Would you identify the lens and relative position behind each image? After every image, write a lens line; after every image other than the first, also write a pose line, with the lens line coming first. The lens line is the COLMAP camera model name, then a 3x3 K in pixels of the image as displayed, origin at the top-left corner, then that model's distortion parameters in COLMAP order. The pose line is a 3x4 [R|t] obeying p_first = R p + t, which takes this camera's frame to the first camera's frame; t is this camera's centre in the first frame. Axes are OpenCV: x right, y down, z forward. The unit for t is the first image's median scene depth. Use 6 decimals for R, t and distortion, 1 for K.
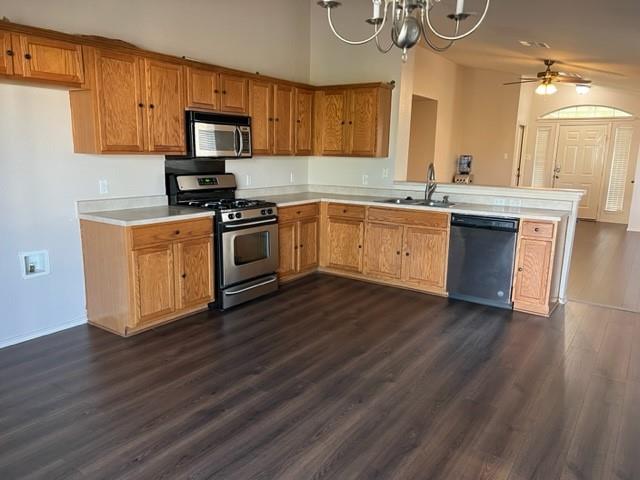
lens RADIAL K [[479.9, 0, 320.0], [0, 479.9, 240.0], [0, 0, 1]] dist [0.060169, -0.061157]
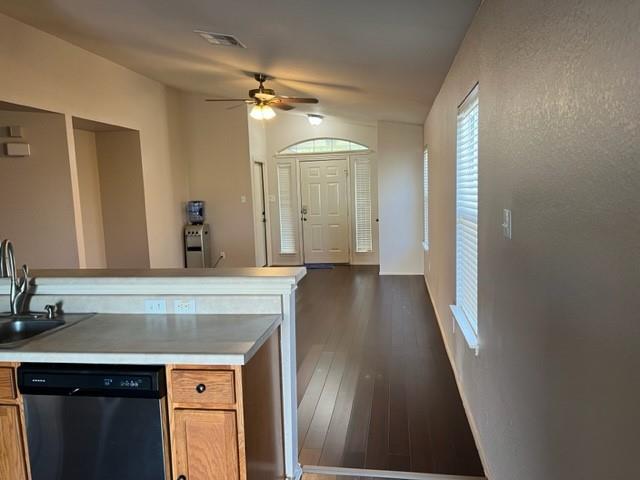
lens RADIAL K [[479.9, 0, 320.0], [0, 479.9, 240.0], [0, 0, 1]] dist [0.060169, -0.061157]
pose [[0.900197, -0.097107, 0.424518, 0.150437], [0.131002, 0.990053, -0.051320, -0.047106], [-0.415312, 0.101810, 0.903964, 0.221943]]
